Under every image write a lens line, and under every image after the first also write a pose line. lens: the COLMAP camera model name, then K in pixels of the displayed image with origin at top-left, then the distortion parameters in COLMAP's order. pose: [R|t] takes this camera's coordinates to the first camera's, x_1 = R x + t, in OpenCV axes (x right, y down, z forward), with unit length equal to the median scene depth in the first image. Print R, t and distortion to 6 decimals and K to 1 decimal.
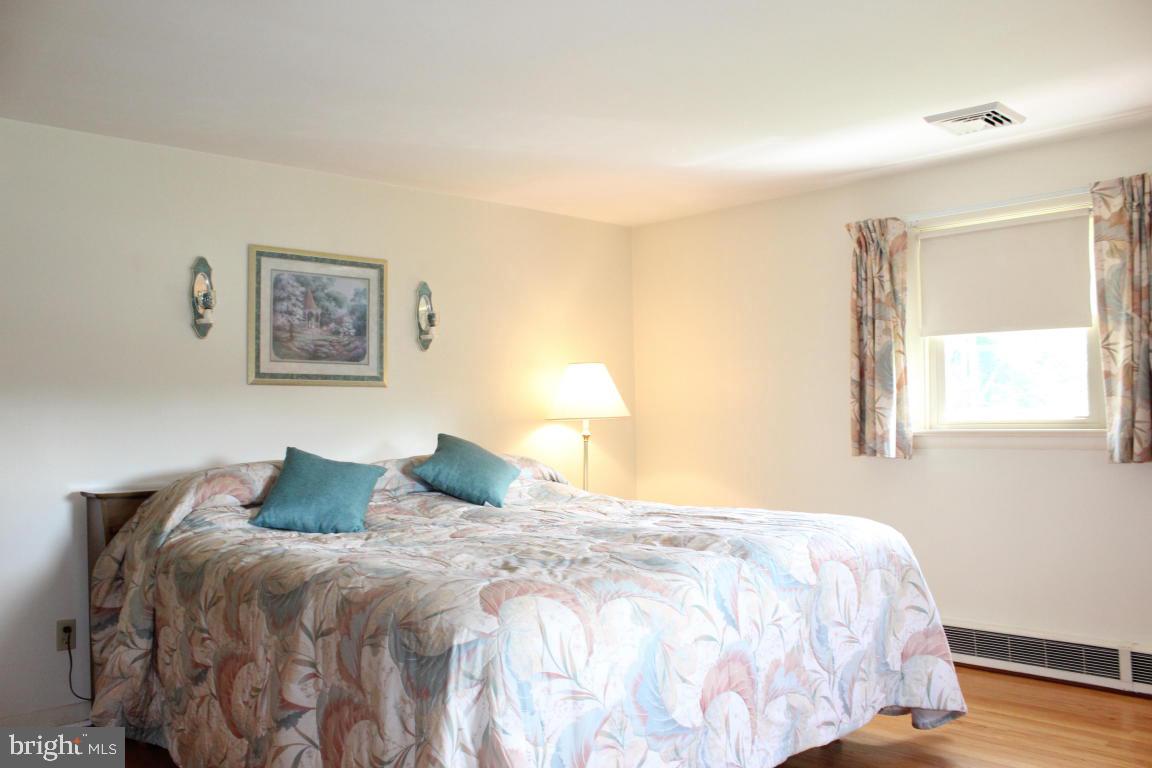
lens RADIAL K [[983.4, 0, 576.4], [0, 983.4, 417.4], [0, 0, 1]] dist [-0.120325, 0.010064]
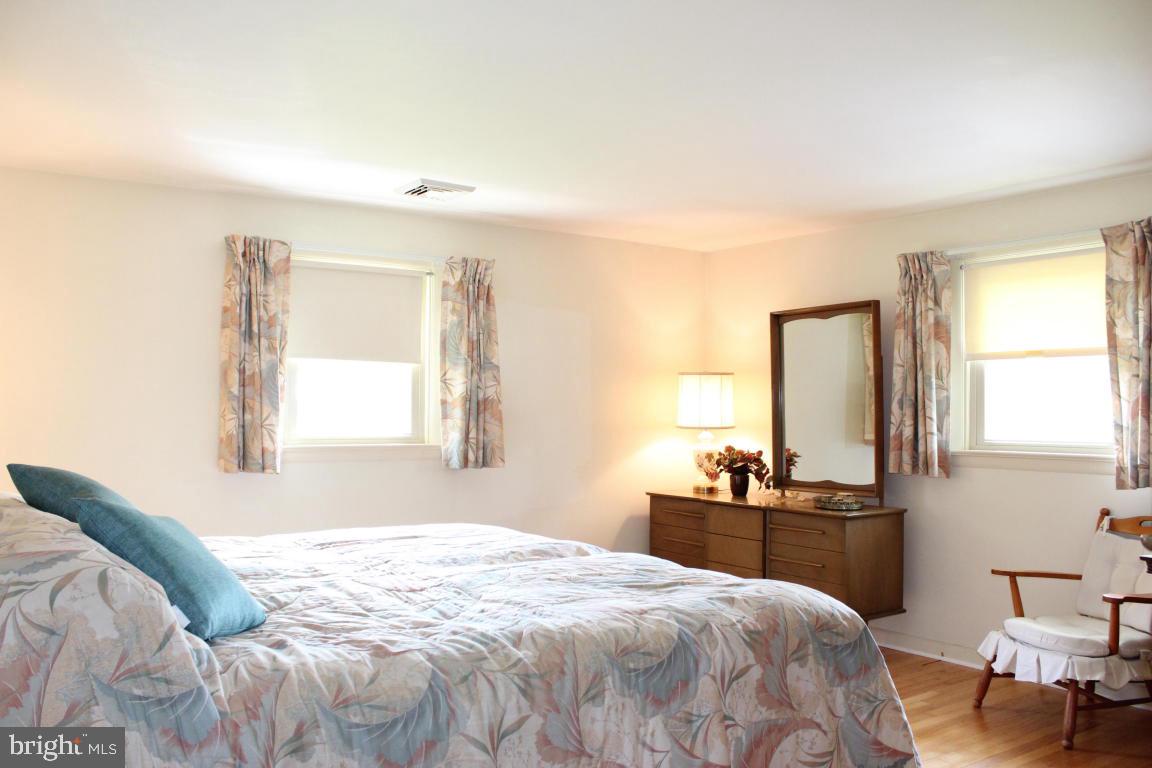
lens RADIAL K [[971.0, 0, 576.0], [0, 971.0, 384.0], [0, 0, 1]] dist [-0.168979, 0.001809]
pose [[0.118347, 0.048111, 0.991806, -0.753569], [-0.007463, 0.998840, -0.047562, -0.008114], [-0.992944, -0.001773, 0.118568, 0.659621]]
